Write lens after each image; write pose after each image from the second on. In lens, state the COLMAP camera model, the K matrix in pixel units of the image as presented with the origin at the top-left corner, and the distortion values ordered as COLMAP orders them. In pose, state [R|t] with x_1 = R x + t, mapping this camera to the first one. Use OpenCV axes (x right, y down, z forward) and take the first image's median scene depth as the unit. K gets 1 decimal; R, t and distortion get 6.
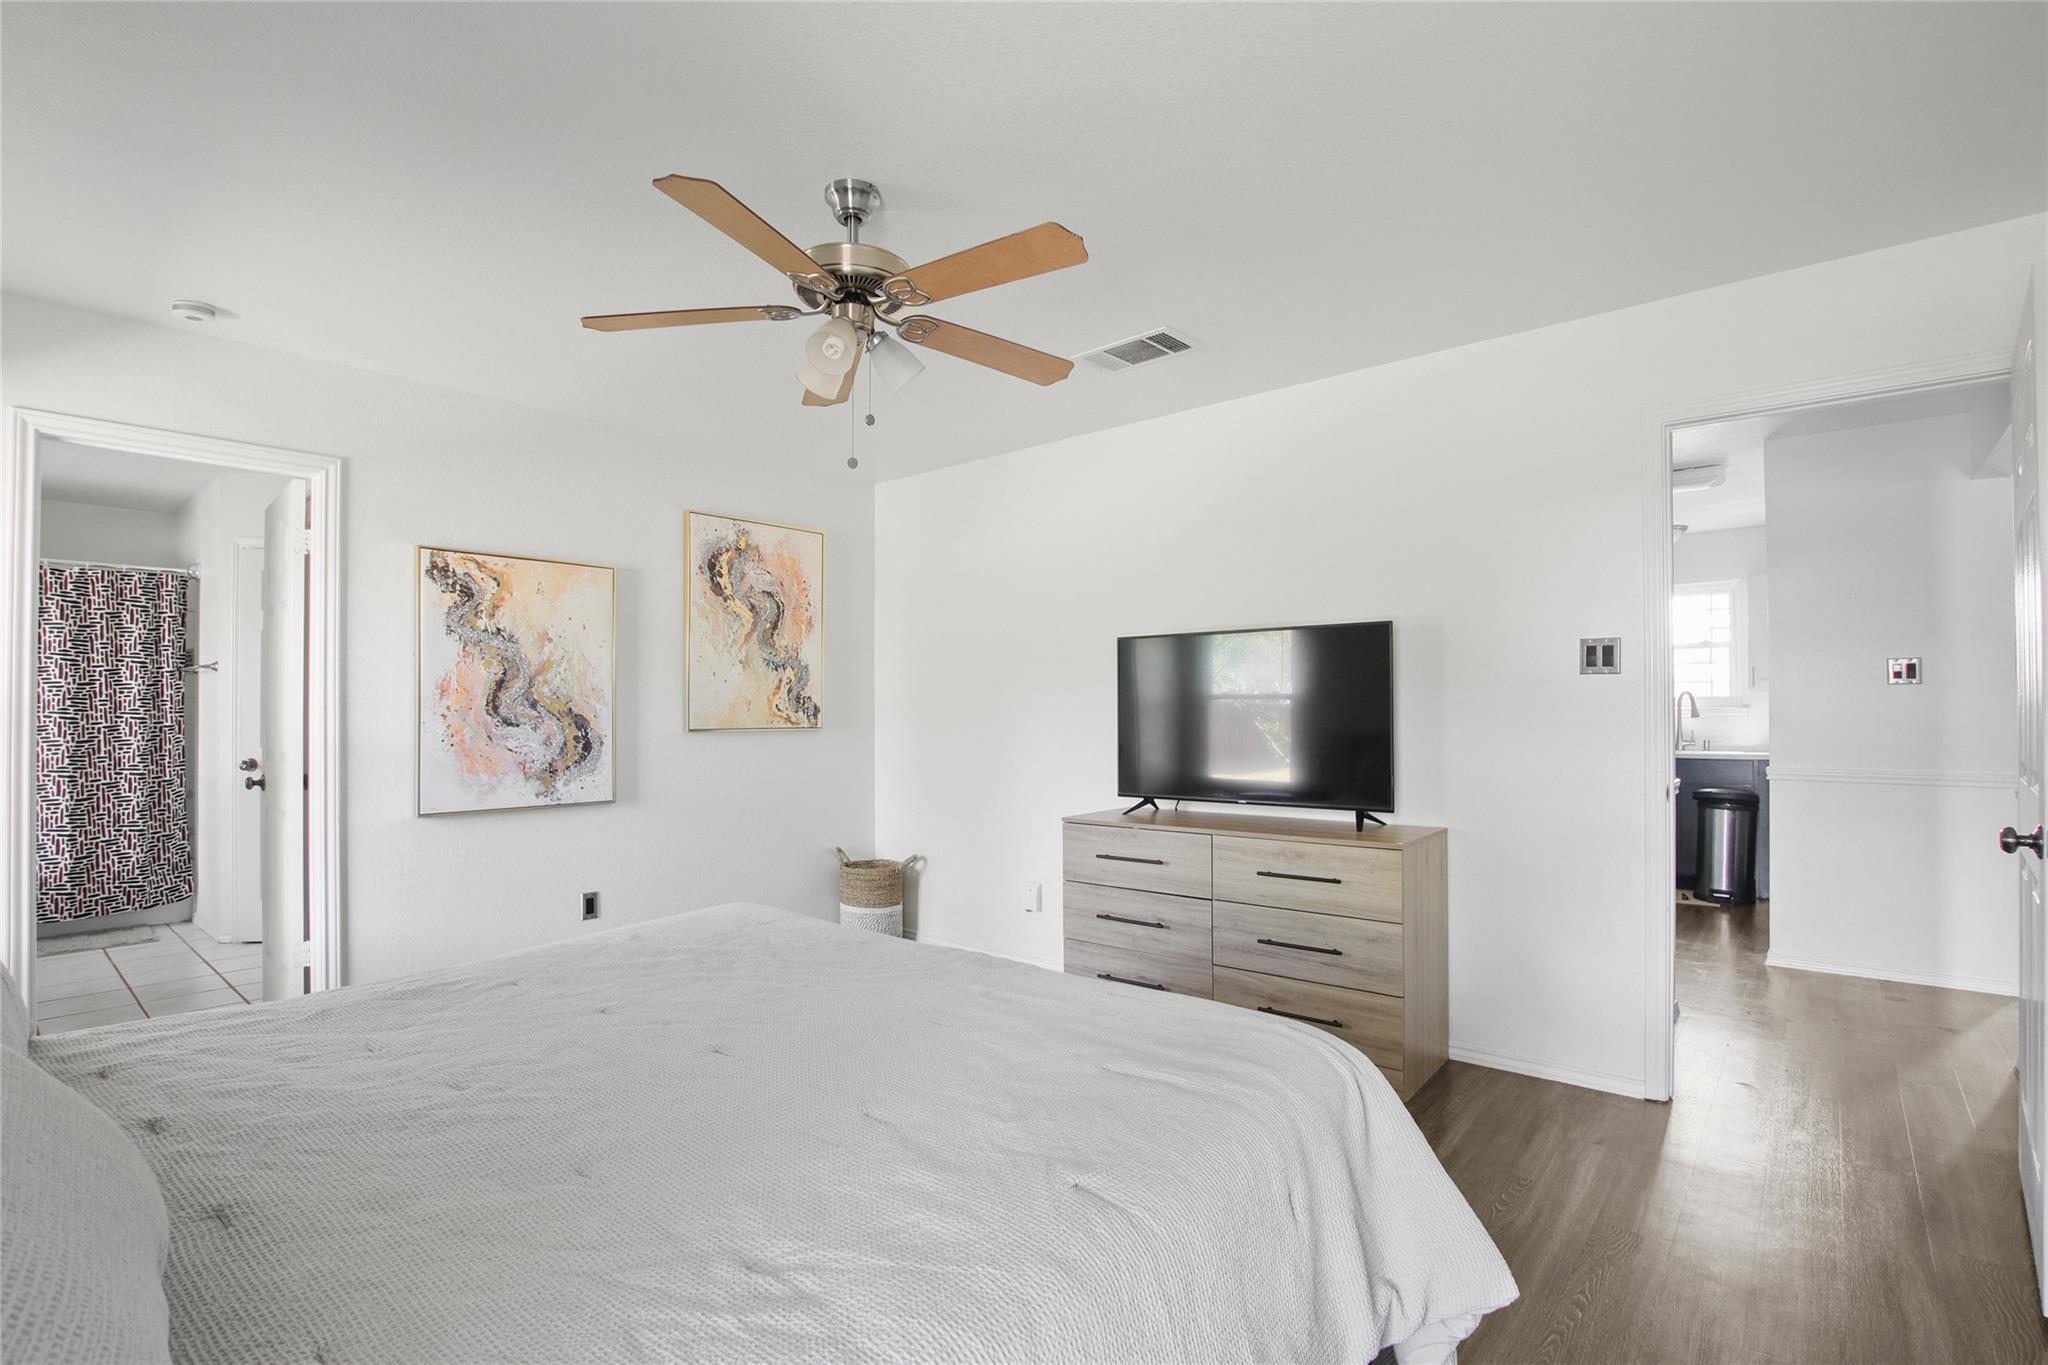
lens RADIAL K [[955.5, 0, 1020.5], [0, 955.5, 699.3], [0, 0, 1]] dist [-0.035990, 0.005823]
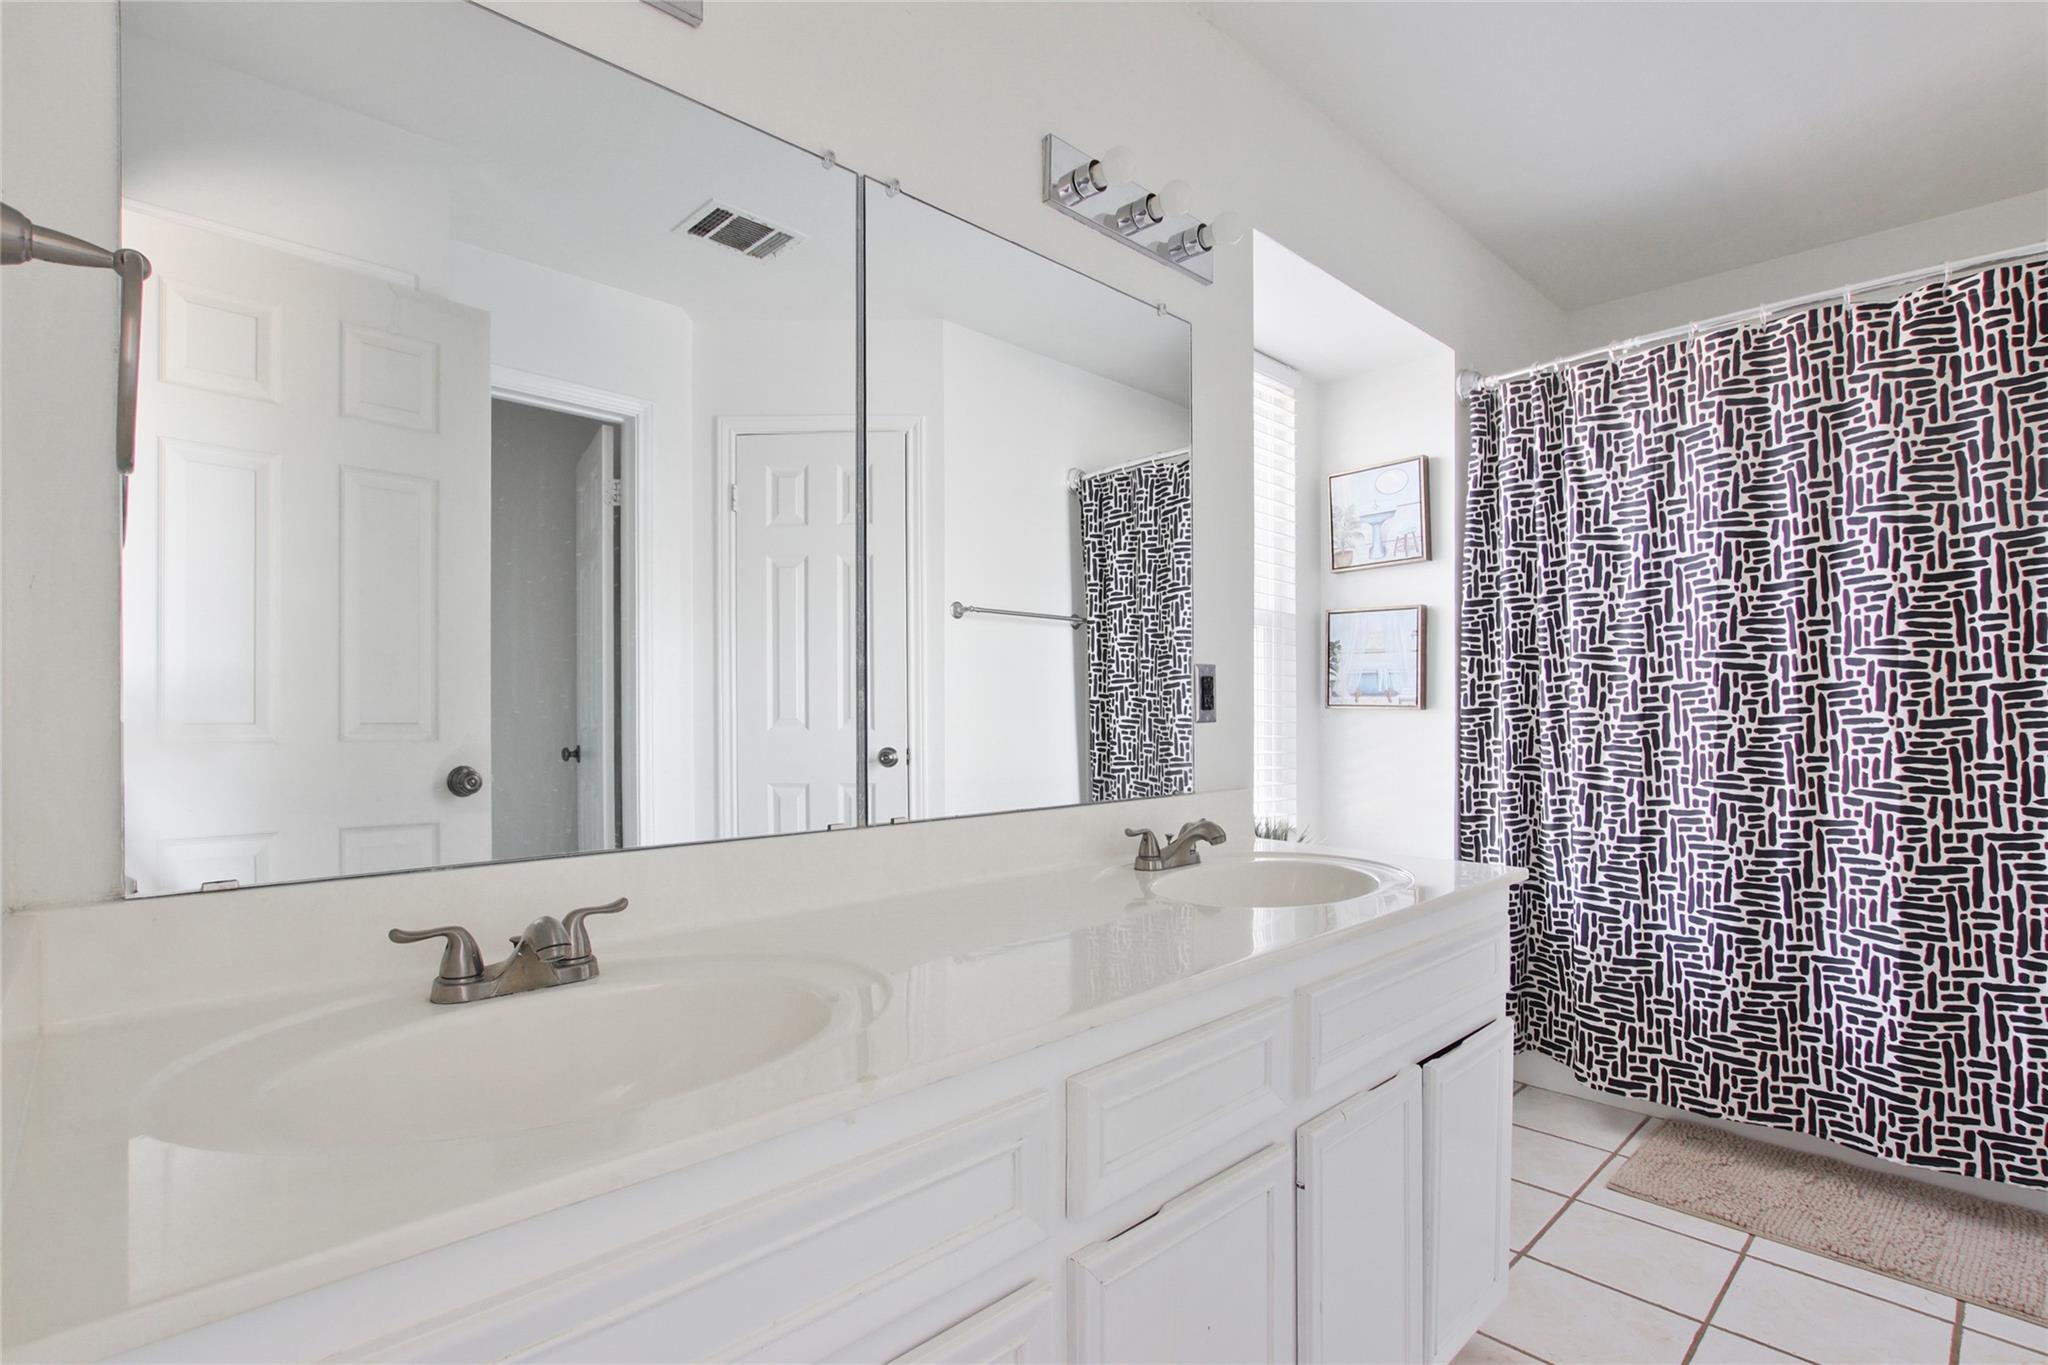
lens RADIAL K [[955.5, 0, 1024.4], [0, 955.5, 699.8], [0, 0, 1]] dist [-0.035990, 0.005823]
pose [[-0.103133, 0.011328, -0.994603, -0.587401], [0.005951, 0.999924, 0.010772, 0.029442], [0.994650, -0.004808, -0.103193, 0.661720]]
